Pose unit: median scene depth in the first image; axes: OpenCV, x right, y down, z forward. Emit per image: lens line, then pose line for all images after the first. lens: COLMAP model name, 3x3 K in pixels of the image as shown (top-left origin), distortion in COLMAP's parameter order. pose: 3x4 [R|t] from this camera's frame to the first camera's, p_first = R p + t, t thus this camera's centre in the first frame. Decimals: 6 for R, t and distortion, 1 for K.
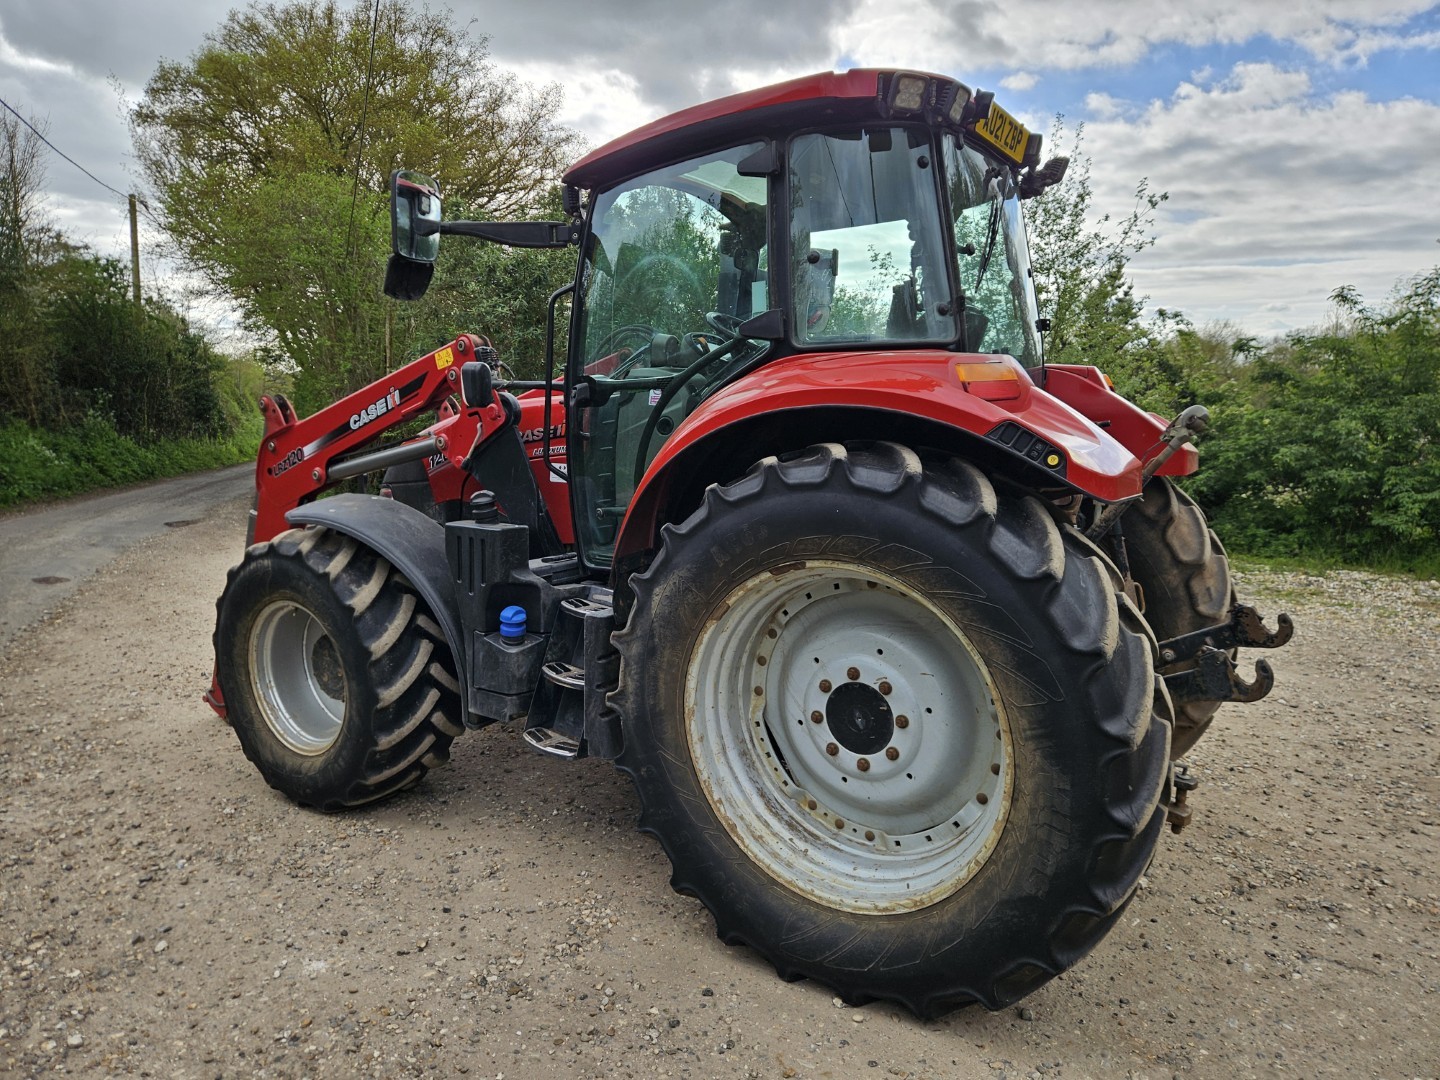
lens RADIAL K [[953.5, 0, 716.7], [0, 953.5, 526.9], [0, 0, 1]] dist [0.056051, -0.047298]
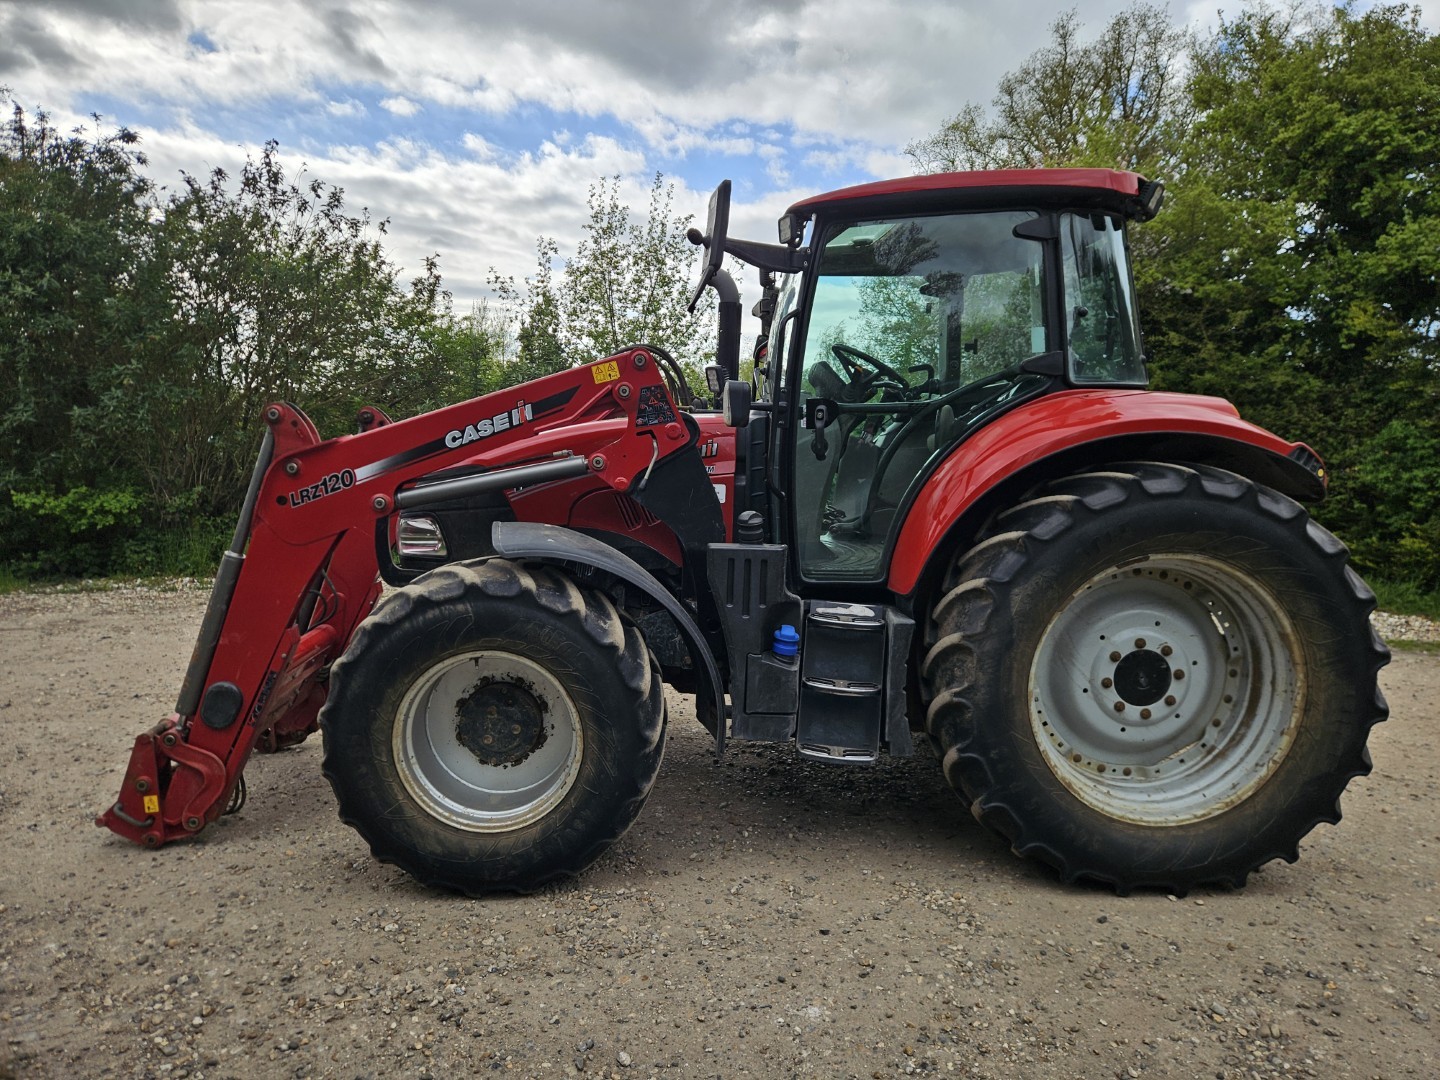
lens RADIAL K [[959.8, 0, 720.0], [0, 959.8, 540.0], [0, 0, 1]] dist [0.058328, -0.047582]
pose [[0.815285, -0.043845, 0.577398, -0.989586], [0.051796, 0.998654, 0.002698, -0.015265], [-0.576739, 0.027707, 0.816459, 0.250282]]
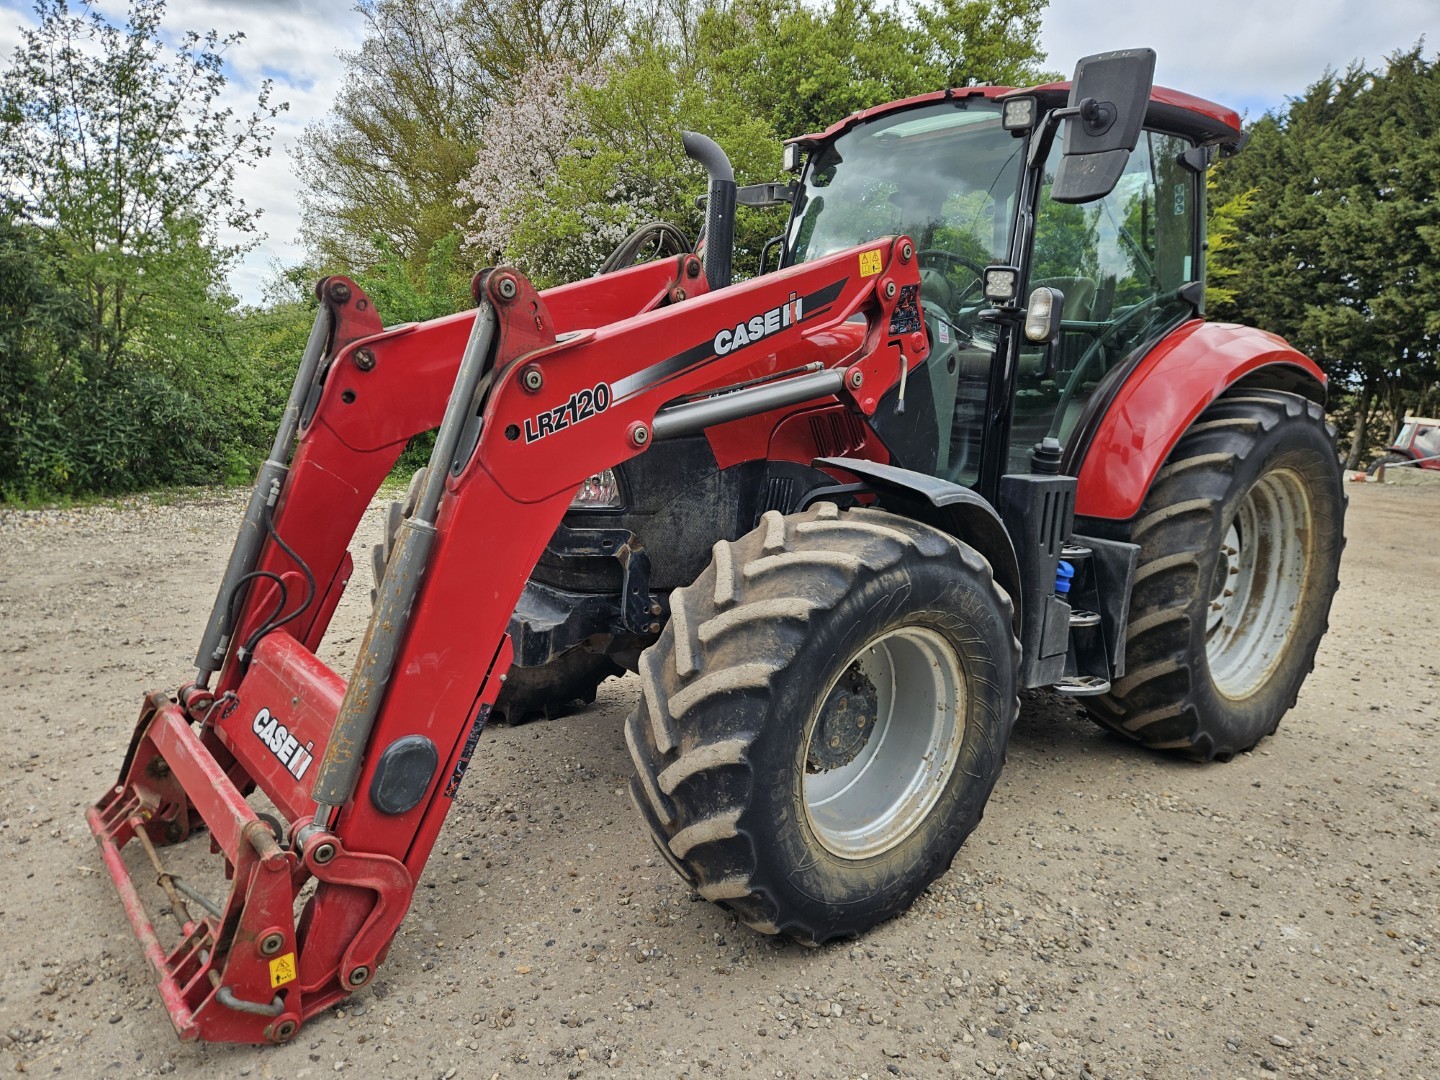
lens RADIAL K [[961.0, 0, 717.8], [0, 961.0, 544.9], [0, 0, 1]] dist [0.048801, -0.032056]
pose [[0.313806, -0.151756, 0.937281, -1.403475], [0.063274, 0.988293, 0.138831, -0.098442], [-0.947376, 0.015739, 0.319735, 1.180521]]
